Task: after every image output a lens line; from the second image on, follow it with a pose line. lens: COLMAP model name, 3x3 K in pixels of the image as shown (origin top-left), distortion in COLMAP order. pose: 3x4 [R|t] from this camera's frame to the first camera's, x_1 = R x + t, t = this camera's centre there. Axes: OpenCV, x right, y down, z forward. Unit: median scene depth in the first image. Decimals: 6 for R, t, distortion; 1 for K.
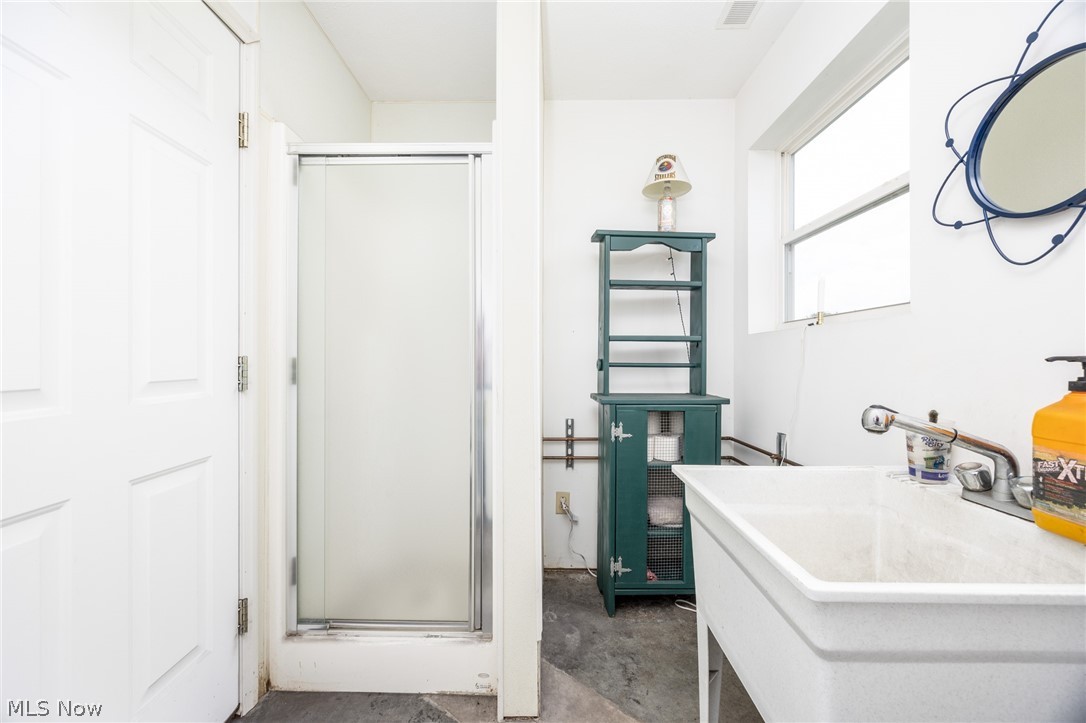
lens RADIAL K [[418.5, 0, 543.0], [0, 418.5, 361.5], [0, 0, 1]] dist [-0.002158, -0.000118]
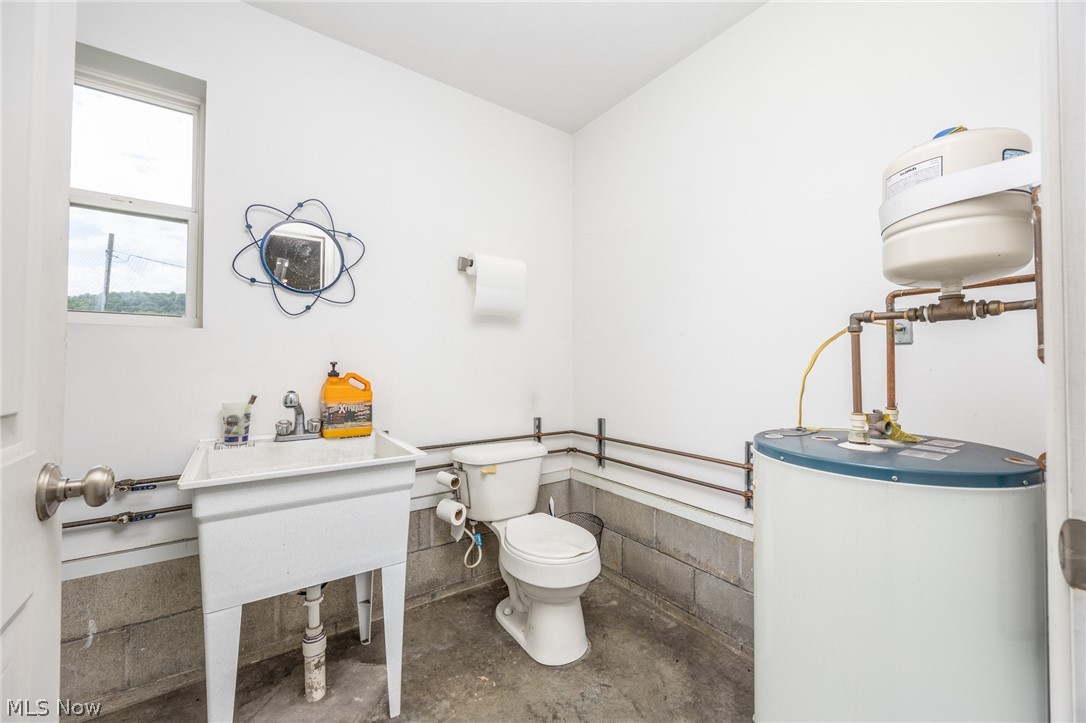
lens RADIAL K [[418.5, 0, 543.0], [0, 418.5, 361.5], [0, 0, 1]] dist [-0.002158, -0.000118]
pose [[-0.593595, 0.006732, 0.804736, -1.099132], [0.002854, 0.999976, -0.006261, 0.002843], [-0.804759, -0.001420, -0.593600, 1.173611]]
